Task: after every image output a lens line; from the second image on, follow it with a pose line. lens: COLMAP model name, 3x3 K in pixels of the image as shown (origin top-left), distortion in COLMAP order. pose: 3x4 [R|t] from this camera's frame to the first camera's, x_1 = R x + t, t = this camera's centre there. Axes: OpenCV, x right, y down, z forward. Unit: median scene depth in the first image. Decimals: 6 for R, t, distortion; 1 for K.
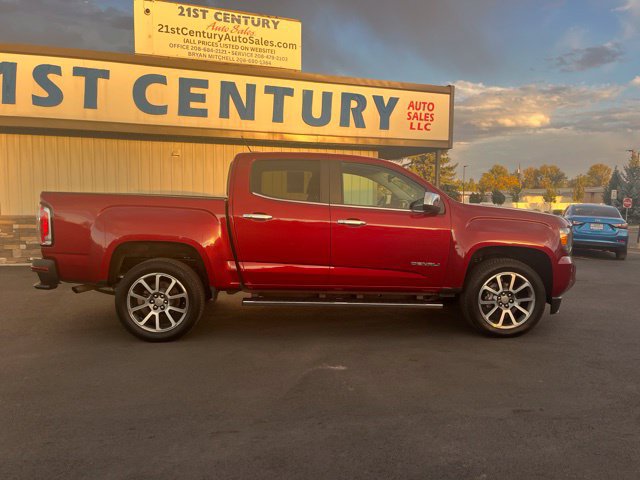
lens RADIAL K [[488.2, 0, 321.3], [0, 488.2, 243.1], [0, 0, 1]] dist [0.065465, -0.089372]
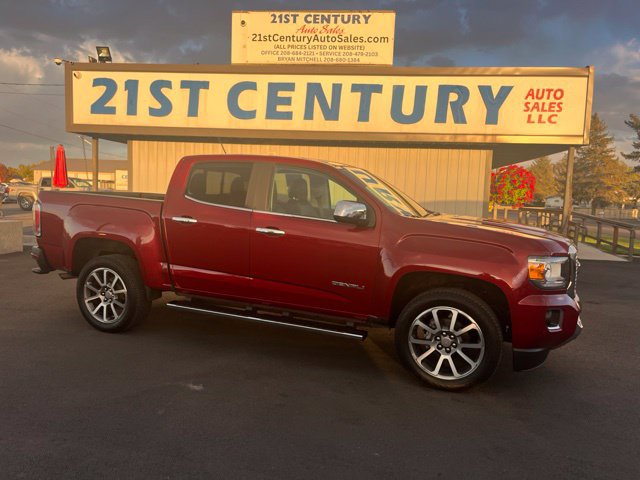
lens RADIAL K [[488.2, 0, 314.2], [0, 488.2, 242.2], [0, 0, 1]] dist [0.065465, -0.089372]
pose [[0.899942, 0.065936, -0.430995, 0.285461], [-0.066786, 0.997680, 0.013178, -0.021357], [0.430864, 0.016925, 0.902258, 0.117065]]
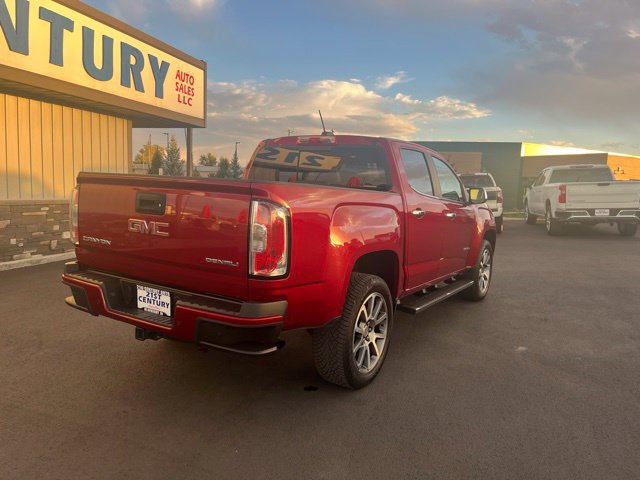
lens RADIAL K [[488.2, 0, 319.6], [0, 488.2, 235.3], [0, 0, 1]] dist [0.065465, -0.089372]
pose [[0.576738, -0.067239, 0.814157, -0.517399], [0.036219, 0.997732, 0.056743, -0.037895], [-0.816126, -0.003238, 0.577865, 0.336135]]
